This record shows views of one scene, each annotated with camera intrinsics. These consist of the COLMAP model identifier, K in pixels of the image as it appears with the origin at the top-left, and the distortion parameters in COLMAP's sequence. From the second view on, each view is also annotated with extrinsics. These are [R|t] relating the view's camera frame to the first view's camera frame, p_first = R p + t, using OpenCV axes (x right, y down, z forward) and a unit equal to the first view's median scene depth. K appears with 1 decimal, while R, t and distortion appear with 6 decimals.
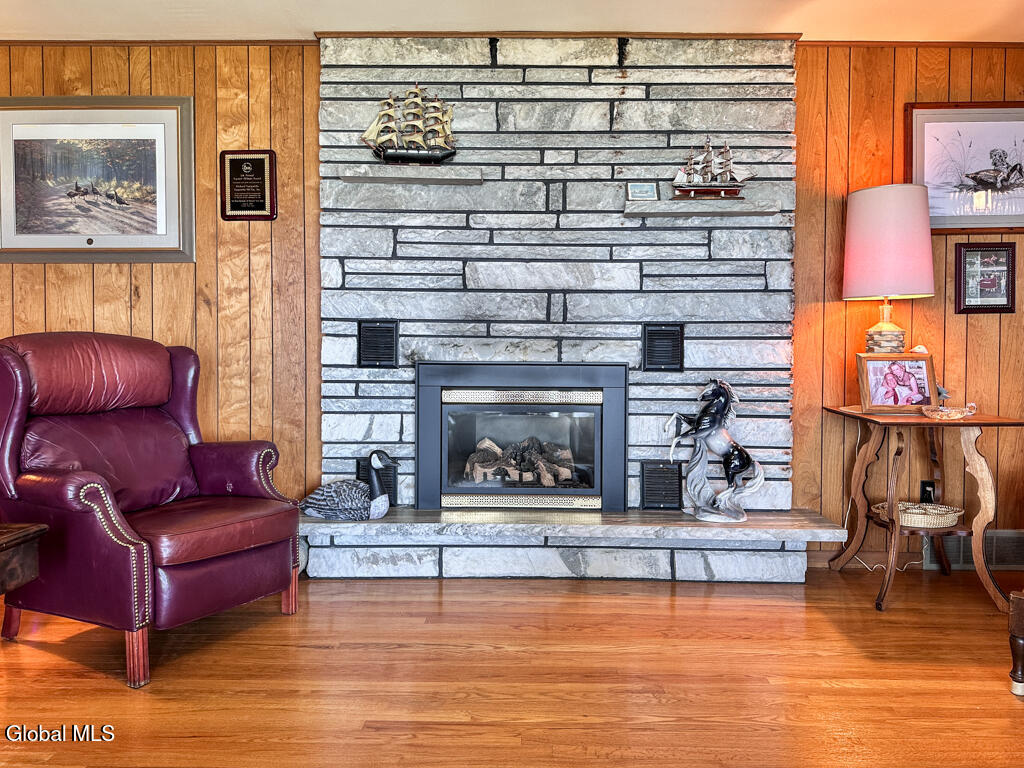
lens RADIAL K [[736.5, 0, 512.0], [0, 736.5, 384.0], [0, 0, 1]] dist [0.002768, 0.000753]
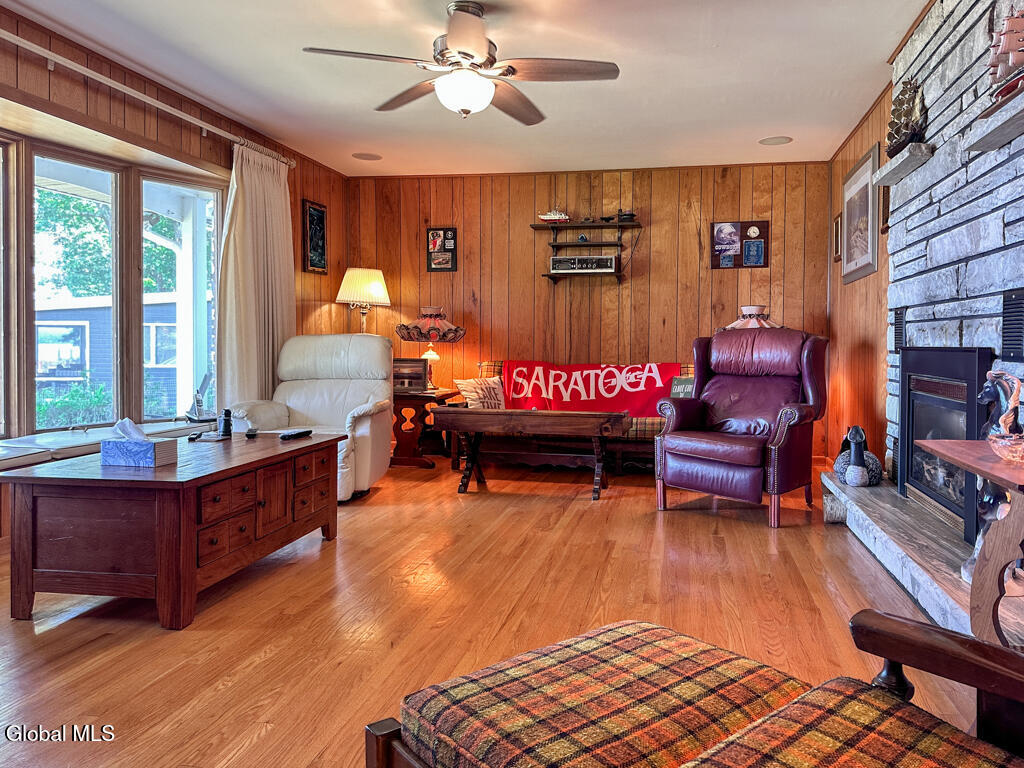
lens RADIAL K [[736.5, 0, 512.0], [0, 736.5, 384.0], [0, 0, 1]] dist [0.002768, 0.000753]
pose [[-0.215285, 0.050091, -0.975266, 0.988215], [-0.035243, 0.997635, 0.059020, -0.018864], [0.975915, 0.047077, -0.213011, 0.690001]]
